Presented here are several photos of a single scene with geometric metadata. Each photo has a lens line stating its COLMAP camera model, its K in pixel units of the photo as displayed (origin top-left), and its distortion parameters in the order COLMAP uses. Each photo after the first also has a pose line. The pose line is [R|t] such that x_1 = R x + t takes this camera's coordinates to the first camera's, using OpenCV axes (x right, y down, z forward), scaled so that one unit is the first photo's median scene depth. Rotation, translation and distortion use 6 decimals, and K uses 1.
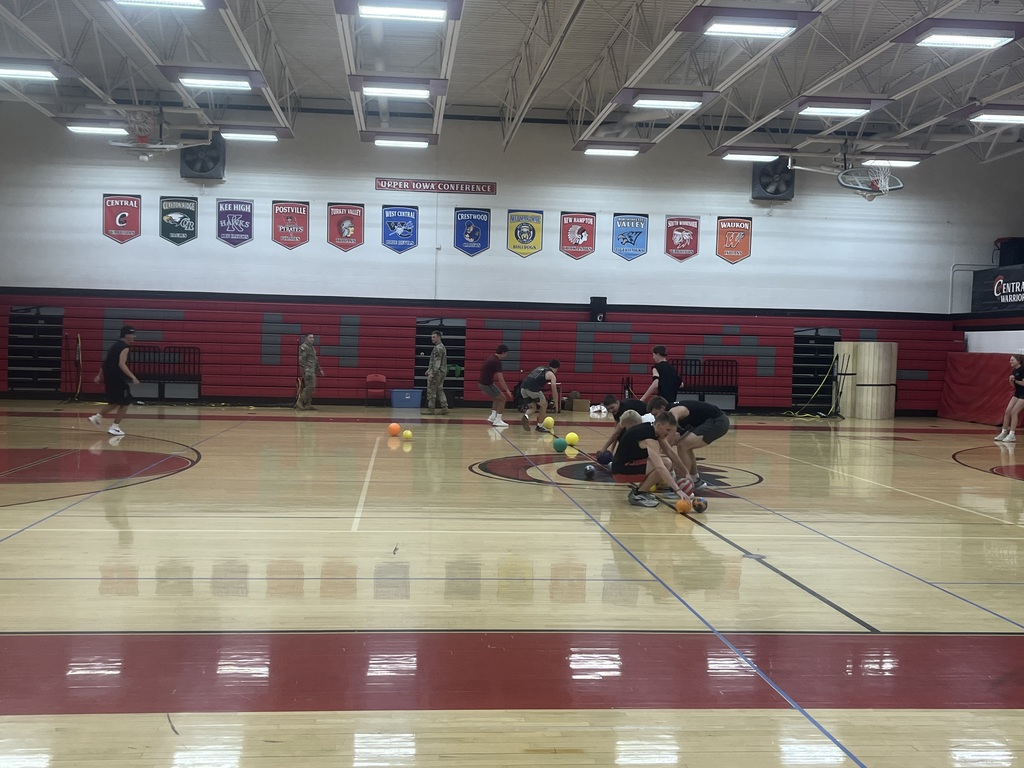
lens RADIAL K [[1036.2, 0, 508.0], [0, 1036.2, 390.8], [0, 0, 1]] dist [0.108002, -0.336953]
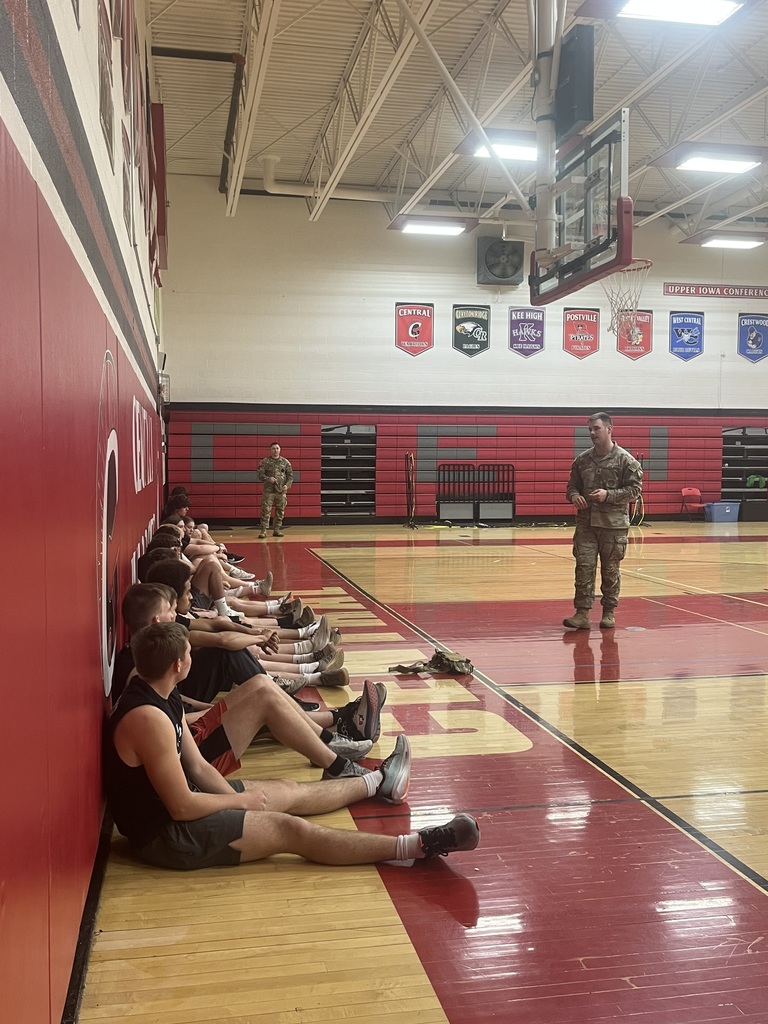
lens RADIAL K [[1187.6, 0, 384.0], [0, 1187.6, 512.0], [0, 0, 1]] dist [0.204424, -0.863449]
pose [[0.986726, -0.029781, 0.159640, -0.598404], [0.028553, 0.999542, 0.009981, -0.012859], [-0.159864, -0.005290, 0.987125, -0.053713]]
